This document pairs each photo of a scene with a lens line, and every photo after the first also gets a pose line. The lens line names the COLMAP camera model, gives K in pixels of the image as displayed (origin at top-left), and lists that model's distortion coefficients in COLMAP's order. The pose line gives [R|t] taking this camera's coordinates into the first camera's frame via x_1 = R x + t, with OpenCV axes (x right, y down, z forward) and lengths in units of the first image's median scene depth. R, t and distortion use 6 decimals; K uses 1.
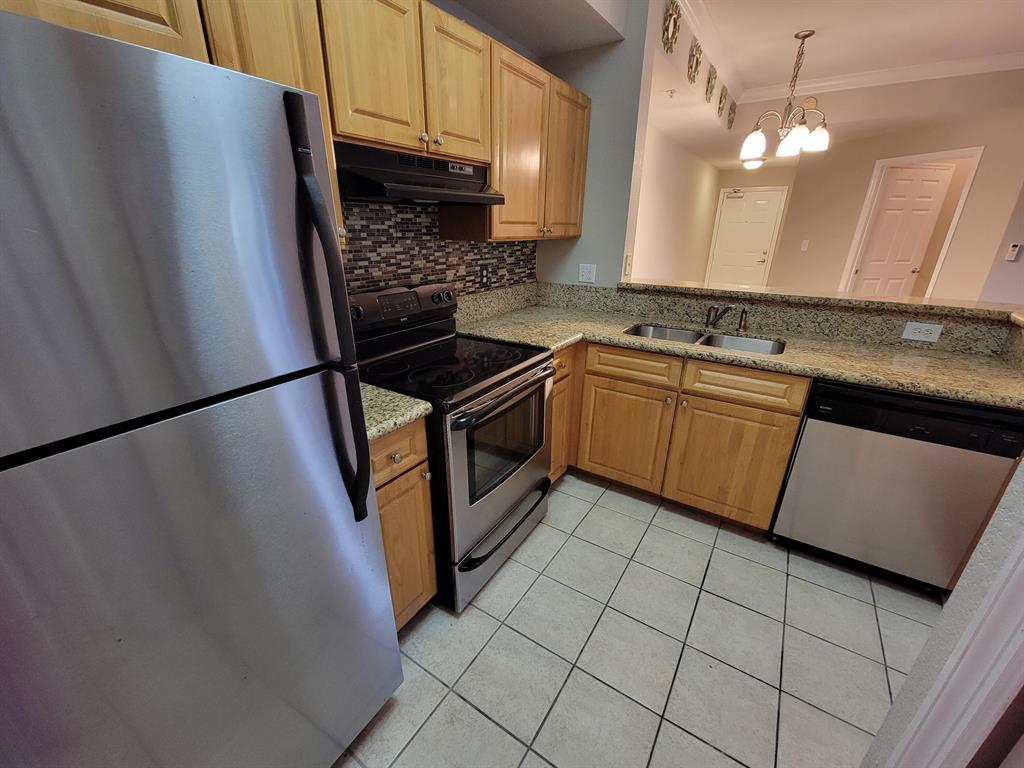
lens RADIAL K [[416.4, 0, 506.0], [0, 416.4, 386.5], [0, 0, 1]] dist [-0.000882, 0.000501]
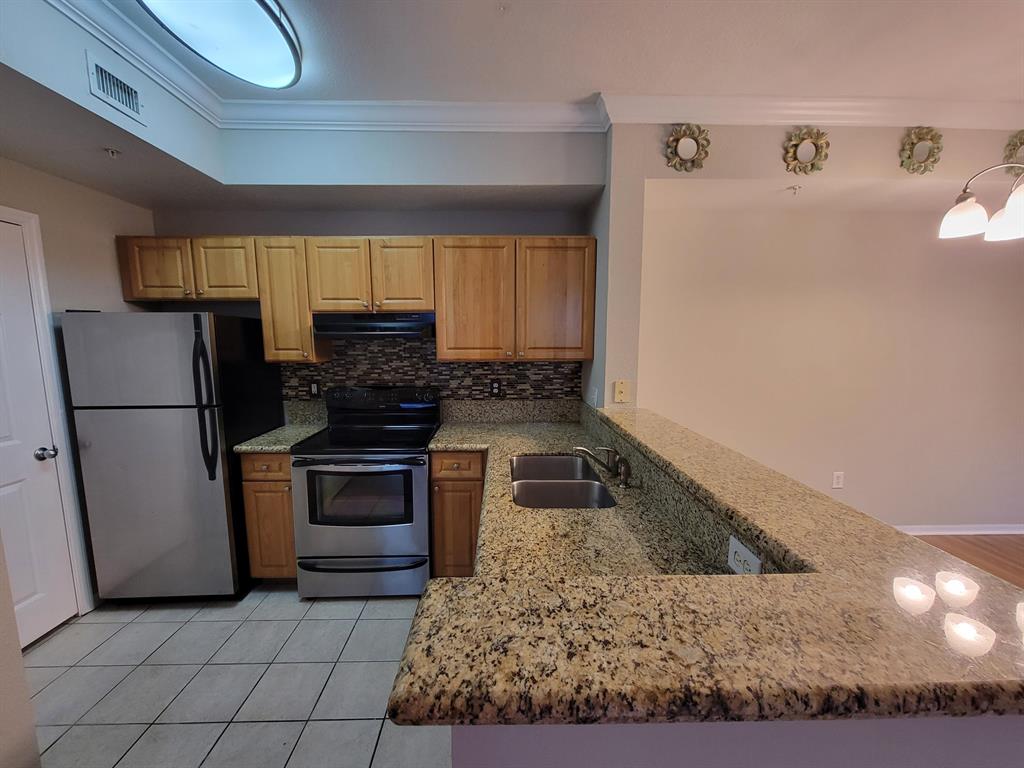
lens RADIAL K [[416.4, 0, 514.5], [0, 416.4, 388.4], [0, 0, 1]] dist [-0.000882, 0.000501]
pose [[0.580211, 0.091003, -0.809366, 1.078082], [-0.286375, 0.953079, -0.098131, -0.178786], [0.762460, 0.288719, 0.579048, 0.378637]]
